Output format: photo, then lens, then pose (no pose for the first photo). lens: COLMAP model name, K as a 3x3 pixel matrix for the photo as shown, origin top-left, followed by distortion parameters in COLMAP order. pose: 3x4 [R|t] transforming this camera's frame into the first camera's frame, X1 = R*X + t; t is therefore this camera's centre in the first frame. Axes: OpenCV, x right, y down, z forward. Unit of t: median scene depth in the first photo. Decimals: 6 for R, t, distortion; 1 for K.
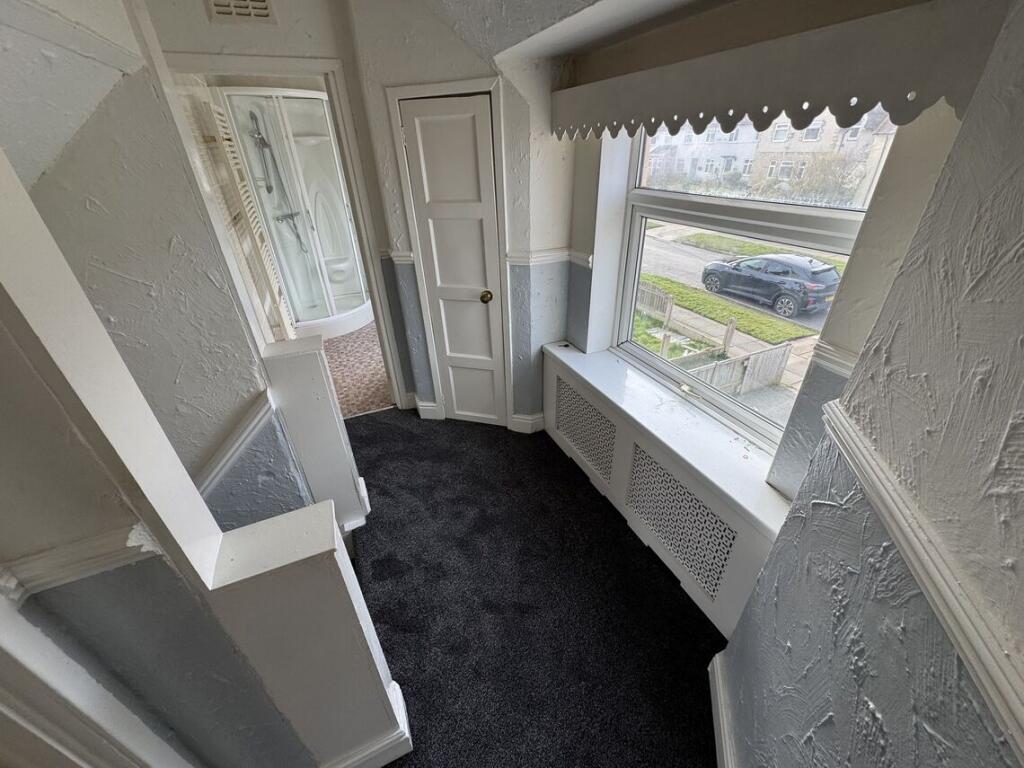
lens RADIAL K [[409.8, 0, 512.3], [0, 409.8, 388.1], [0, 0, 1]] dist [-0.000435, 0.000698]
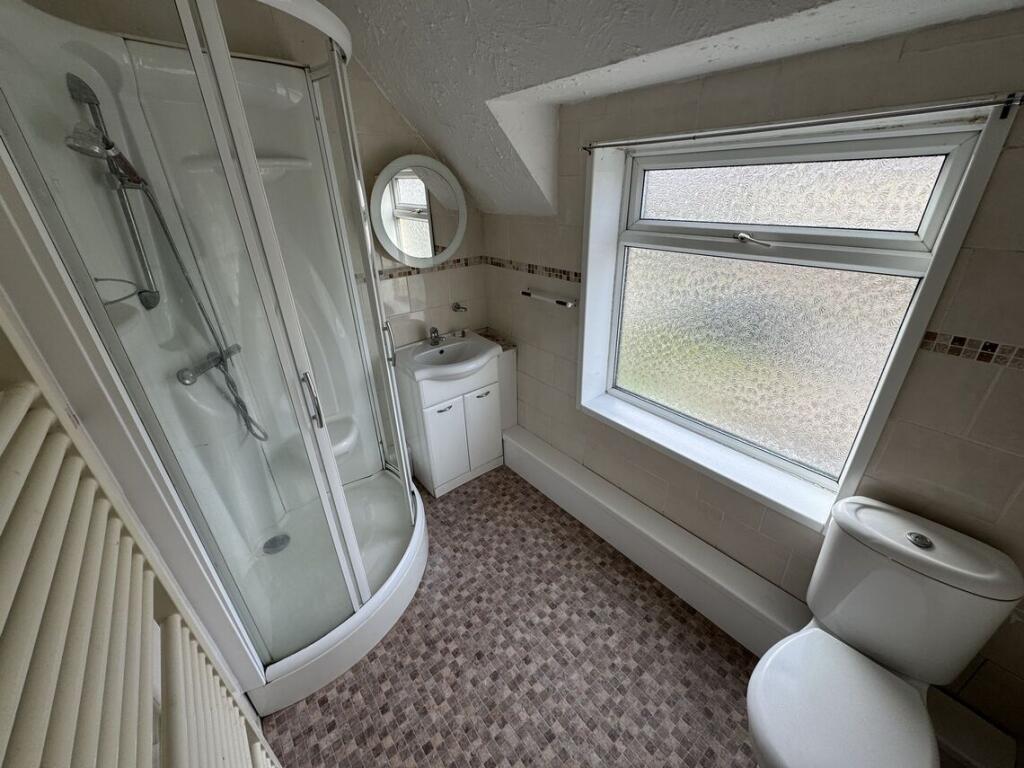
lens RADIAL K [[409.8, 0, 516.1], [0, 409.8, 381.7], [0, 0, 1]] dist [-0.000435, 0.000698]
pose [[0.966105, -0.106032, 0.235367, -0.369020], [0.124139, 0.990234, -0.063452, -0.345302], [-0.226340, 0.090519, 0.969833, 0.579341]]
